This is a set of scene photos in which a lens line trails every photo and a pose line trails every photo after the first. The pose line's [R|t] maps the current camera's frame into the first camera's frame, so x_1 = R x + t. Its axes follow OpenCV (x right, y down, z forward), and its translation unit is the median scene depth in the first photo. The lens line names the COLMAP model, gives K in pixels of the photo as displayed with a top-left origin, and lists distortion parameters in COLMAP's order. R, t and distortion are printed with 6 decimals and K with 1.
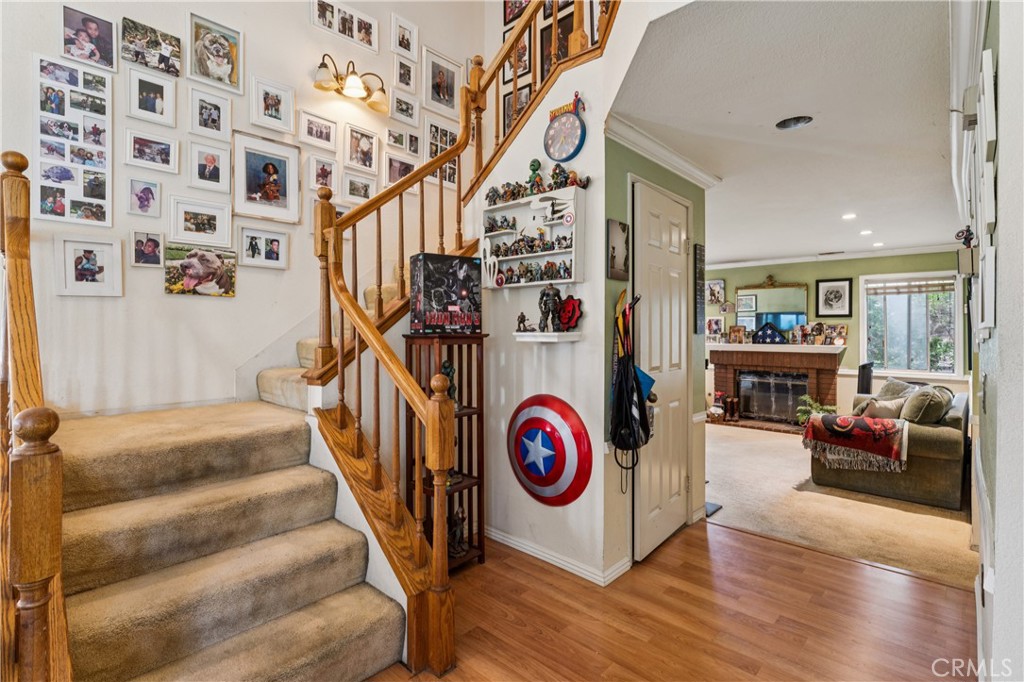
lens RADIAL K [[487.5, 0, 509.0], [0, 487.5, 330.1], [0, 0, 1]] dist [-0.002271, 0.000122]
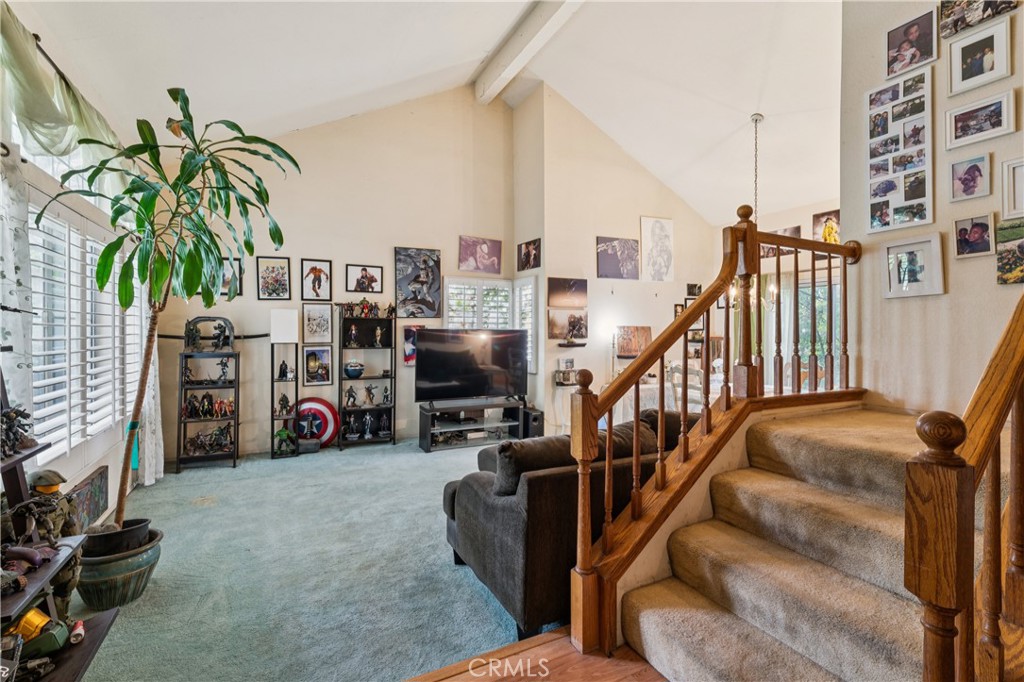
lens RADIAL K [[462.7, 0, 512.1], [0, 462.7, 330.6], [0, 0, 1]] dist [-0.000805, 0.000113]
pose [[-0.335470, -0.005020, -0.942038, 0.158499], [-0.002013, 0.999987, -0.004612, 0.003559], [0.942049, 0.000349, -0.335476, 0.258880]]
